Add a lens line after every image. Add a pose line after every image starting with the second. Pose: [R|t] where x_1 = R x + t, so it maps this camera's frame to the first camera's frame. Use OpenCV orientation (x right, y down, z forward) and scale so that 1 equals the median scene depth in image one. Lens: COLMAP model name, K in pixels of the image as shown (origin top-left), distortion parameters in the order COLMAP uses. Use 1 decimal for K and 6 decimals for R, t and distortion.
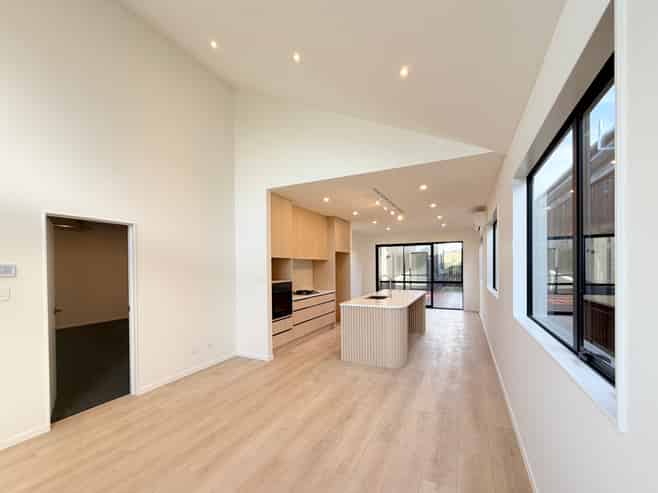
lens RADIAL K [[265.1, 0, 308.9], [0, 265.1, 267.3], [0, 0, 1]] dist [0.004213, 0.000338]
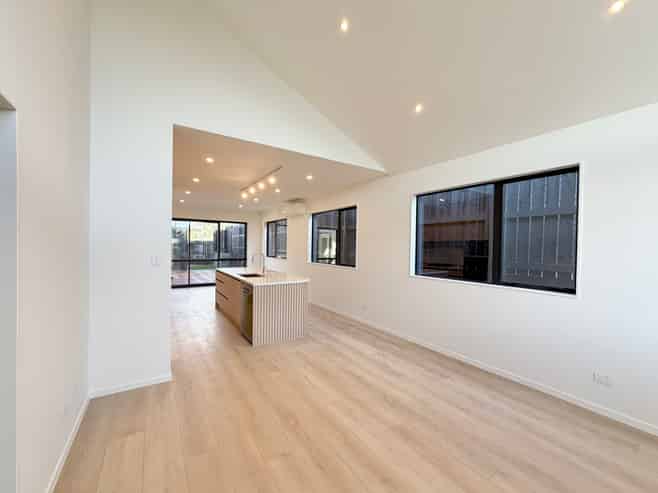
lens RADIAL K [[265.1, 0, 326.7], [0, 265.1, 246.4], [0, 0, 1]] dist [0.004213, 0.000338]
pose [[0.522009, 0.016461, 0.852781, -0.679911], [-0.020515, 0.999767, -0.006740, 0.012214], [-0.852693, -0.013977, 0.522225, 0.406376]]
